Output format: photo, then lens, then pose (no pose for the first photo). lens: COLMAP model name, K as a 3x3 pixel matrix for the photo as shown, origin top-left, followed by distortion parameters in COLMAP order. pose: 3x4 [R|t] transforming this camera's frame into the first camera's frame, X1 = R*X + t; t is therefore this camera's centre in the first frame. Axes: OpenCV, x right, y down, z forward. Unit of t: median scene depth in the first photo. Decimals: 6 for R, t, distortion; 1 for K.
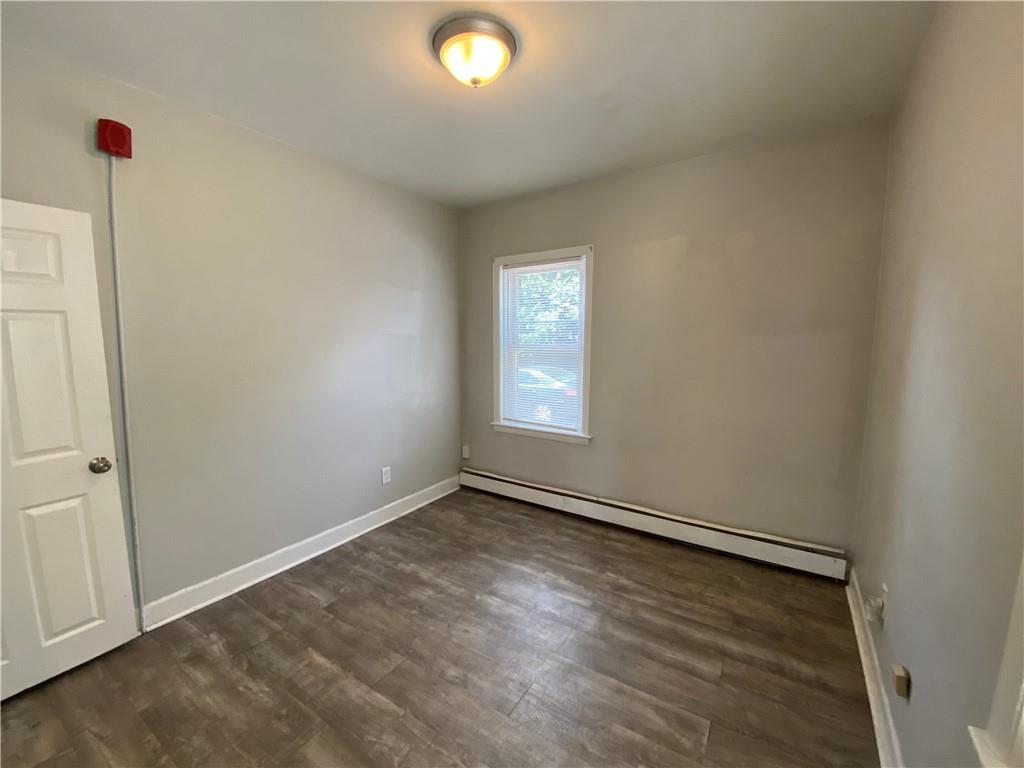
lens RADIAL K [[414.8, 0, 510.8], [0, 414.8, 382.0], [0, 0, 1]] dist [0.044973, -0.035840]
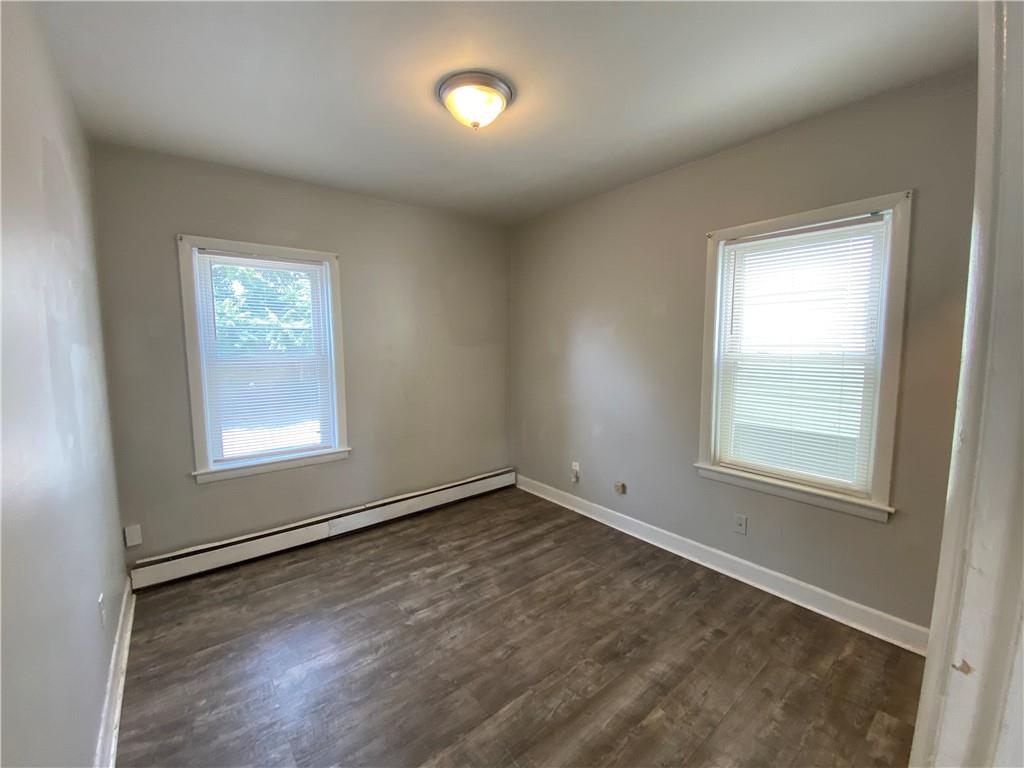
lens RADIAL K [[417.2, 0, 510.1], [0, 417.2, 382.5], [0, 0, 1]] dist [0.026216, -0.022229]
pose [[0.313951, -0.093868, 0.944787, -0.786789], [0.109492, 0.992041, 0.062179, -0.053965], [-0.943104, 0.083926, 0.321730, 0.402842]]
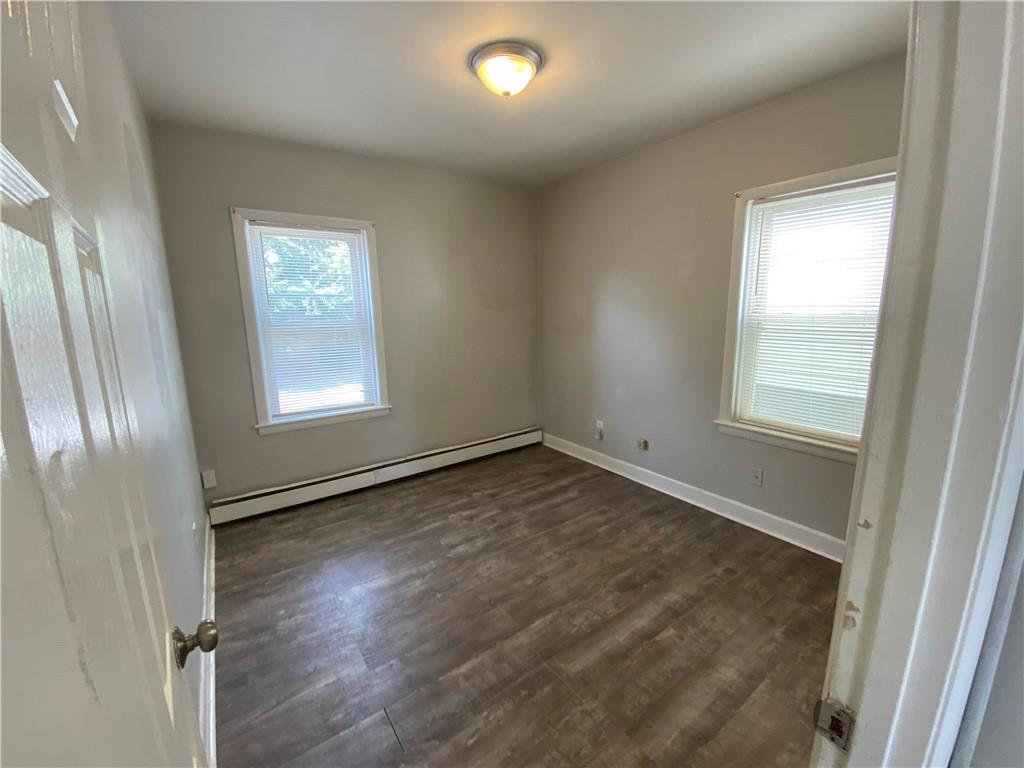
lens RADIAL K [[414.8, 0, 510.8], [0, 414.8, 382.0], [0, 0, 1]] dist [0.044973, -0.035840]
pose [[0.368714, -0.172062, 0.913479, -0.855670], [0.117603, 0.983457, 0.137774, -0.050569], [-0.922074, 0.056628, 0.382849, 0.388504]]
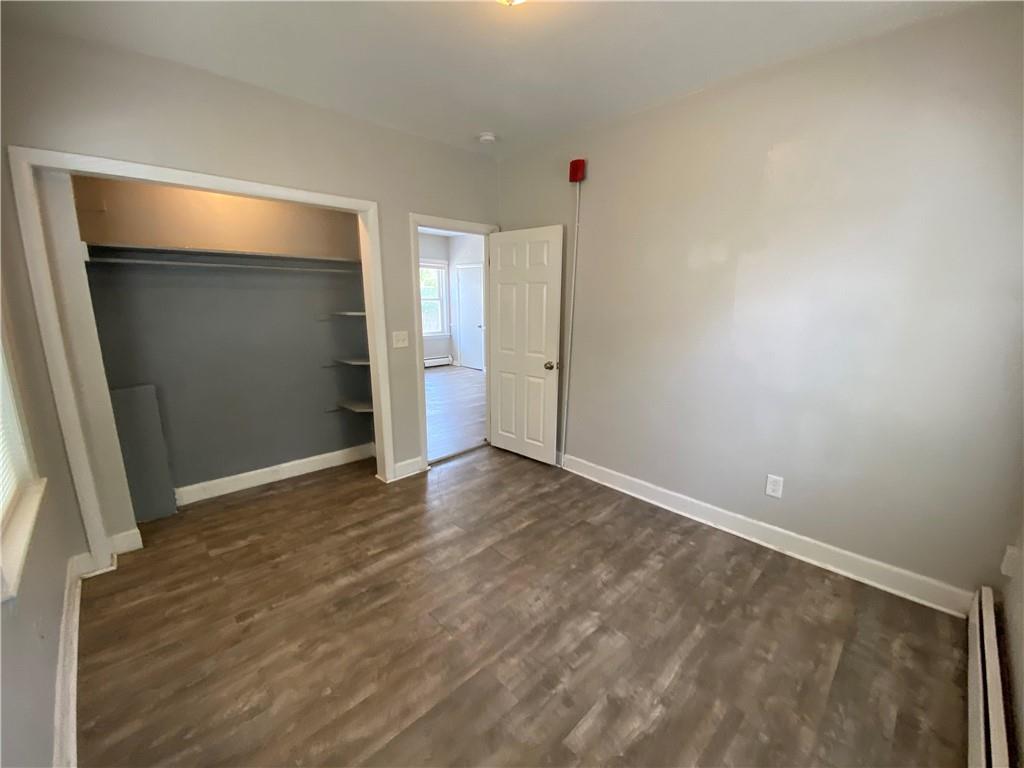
lens RADIAL K [[417.2, 0, 510.1], [0, 417.2, 382.5], [0, 0, 1]] dist [0.026216, -0.022229]
pose [[-0.219823, 0.192686, -0.956321, 0.609214], [-0.107393, 0.969561, 0.220040, -0.082773], [0.969611, 0.151072, -0.192438, 0.859400]]
